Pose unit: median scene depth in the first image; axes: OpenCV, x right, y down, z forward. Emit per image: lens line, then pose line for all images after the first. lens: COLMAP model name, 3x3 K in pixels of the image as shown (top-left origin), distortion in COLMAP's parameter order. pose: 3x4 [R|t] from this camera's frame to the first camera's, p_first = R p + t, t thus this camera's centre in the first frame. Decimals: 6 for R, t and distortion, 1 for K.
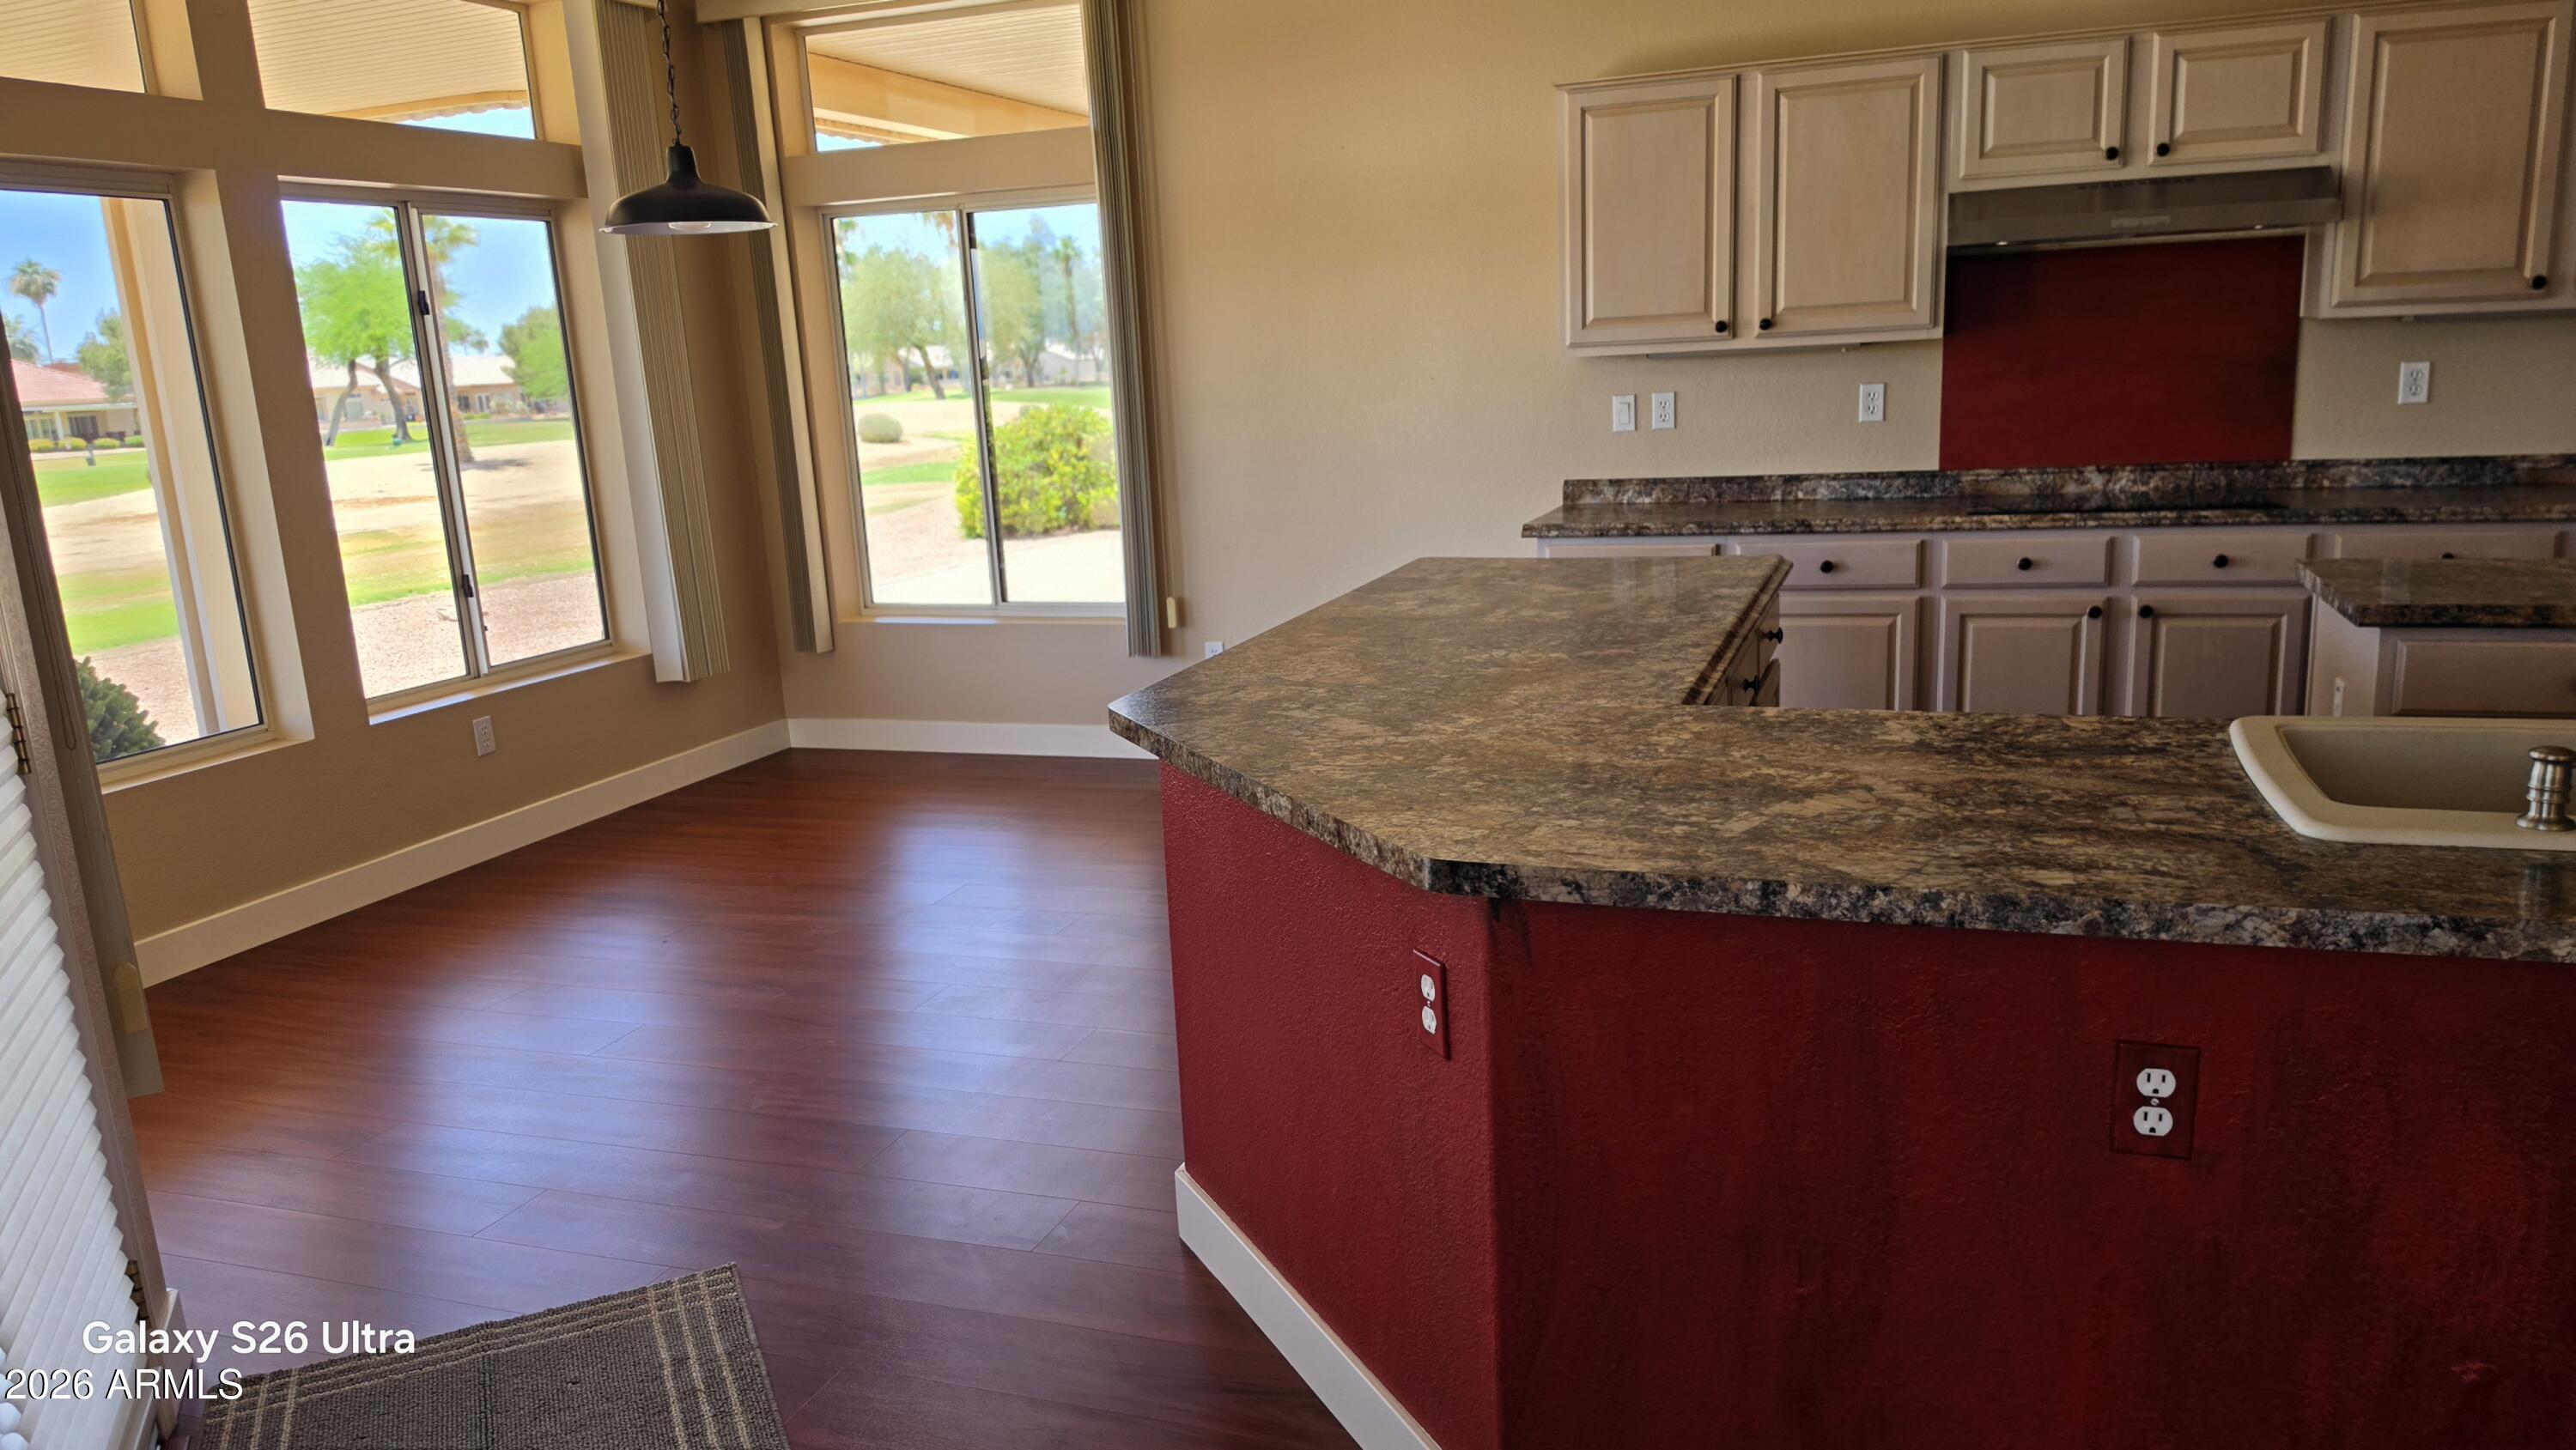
lens RADIAL K [[1862.1, 0, 1140.0], [0, 1862.1, 785.4], [0, 0, 1]] dist [0.047060, -0.076564]
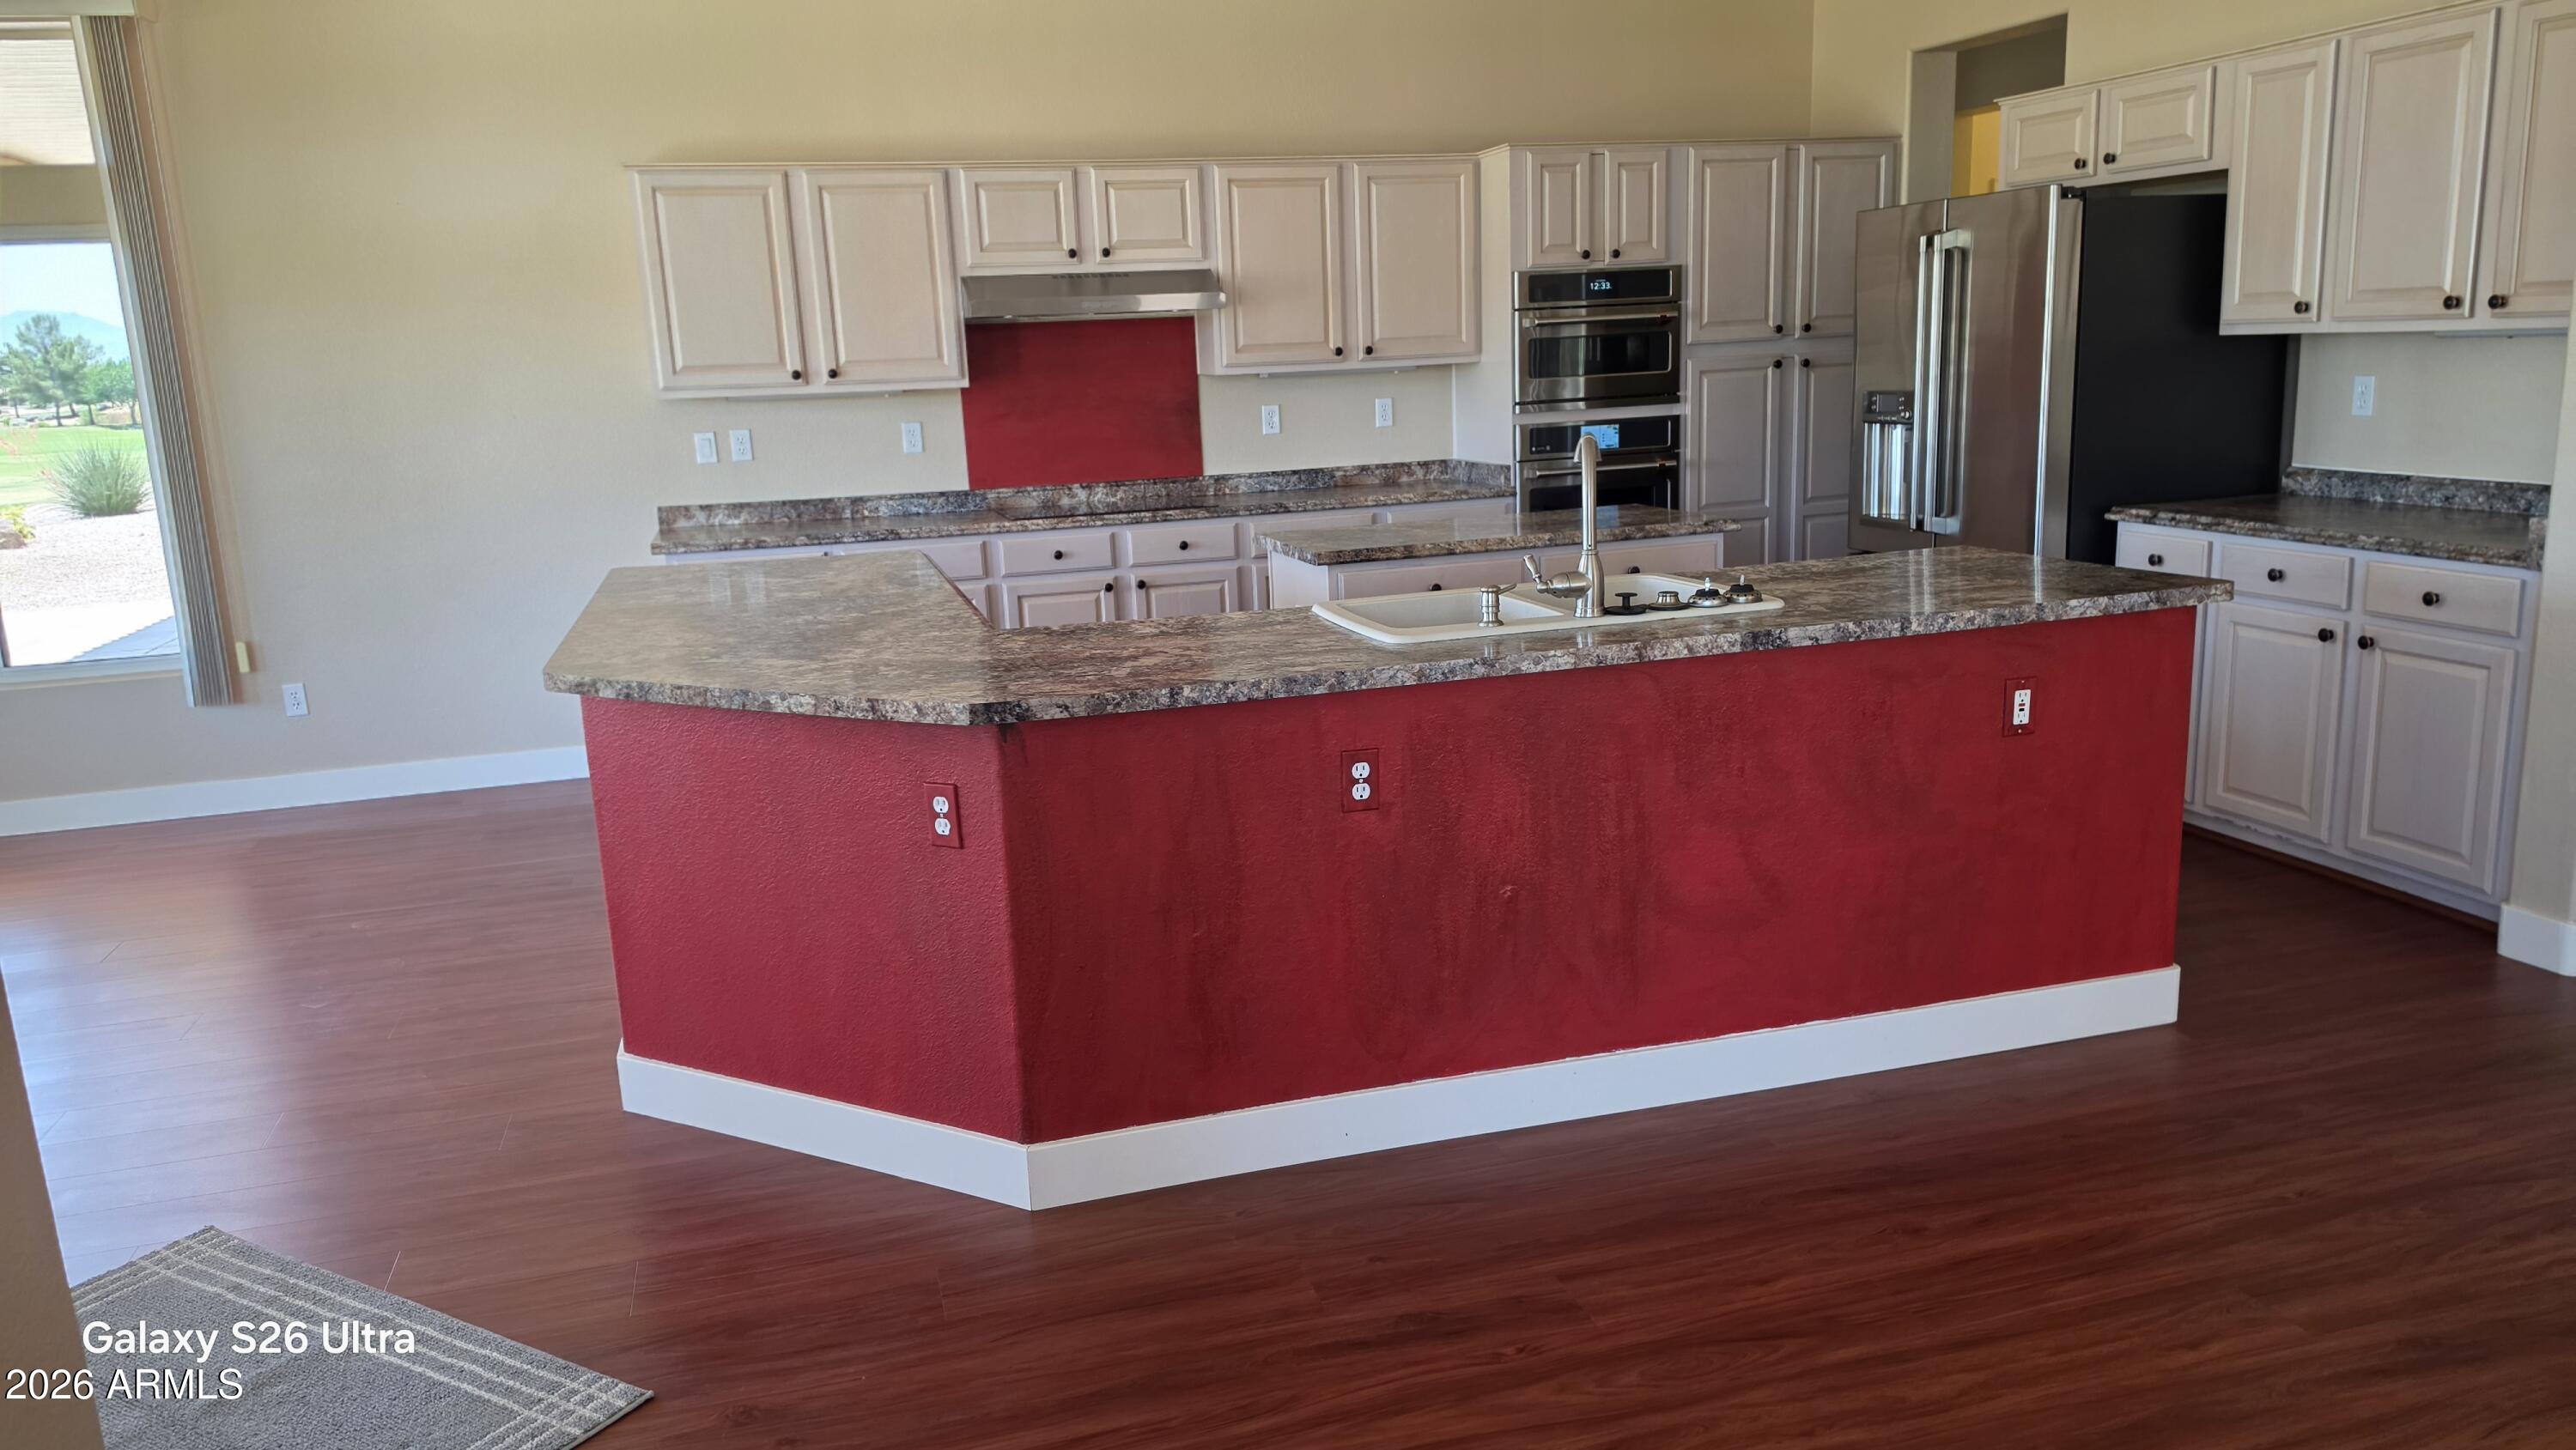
lens RADIAL K [[1862.1, 0, 1293.4], [0, 1862.1, 751.0], [0, 0, 1]] dist [0.047060, -0.076564]
pose [[0.791805, -0.109110, 0.600949, -0.207689], [0.134636, 0.990892, 0.002514, 0.039625], [-0.595750, 0.078919, 0.799283, -0.152716]]
